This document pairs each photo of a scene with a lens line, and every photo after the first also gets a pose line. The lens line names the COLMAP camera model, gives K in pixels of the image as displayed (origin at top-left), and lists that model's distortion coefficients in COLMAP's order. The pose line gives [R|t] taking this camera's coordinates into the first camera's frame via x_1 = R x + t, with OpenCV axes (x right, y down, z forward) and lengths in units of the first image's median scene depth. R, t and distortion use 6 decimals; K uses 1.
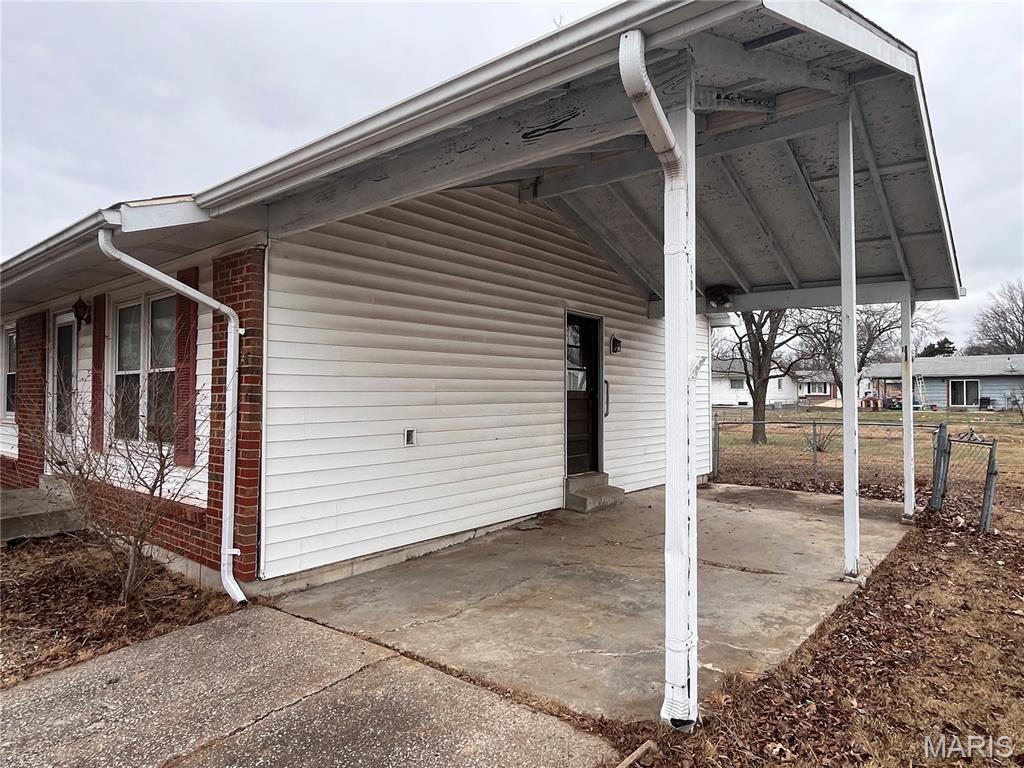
lens RADIAL K [[616.8, 0, 515.0], [0, 616.8, 381.0], [0, 0, 1]] dist [0.002946, -0.000525]
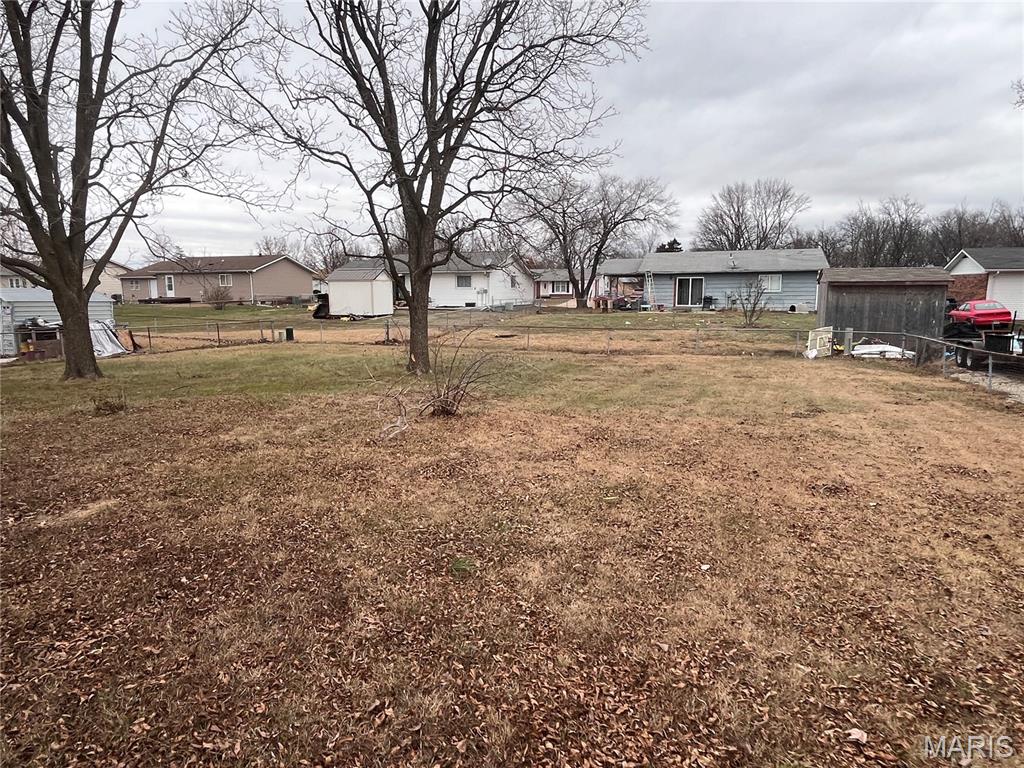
lens RADIAL K [[616.8, 0, 510.8], [0, 616.8, 384.9], [0, 0, 1]] dist [0.002946, -0.000525]
pose [[0.937309, -0.054098, 0.344276, 0.129427], [-0.004102, 0.986097, 0.166120, 0.004280], [-0.348476, -0.157118, 0.924055, 0.187284]]
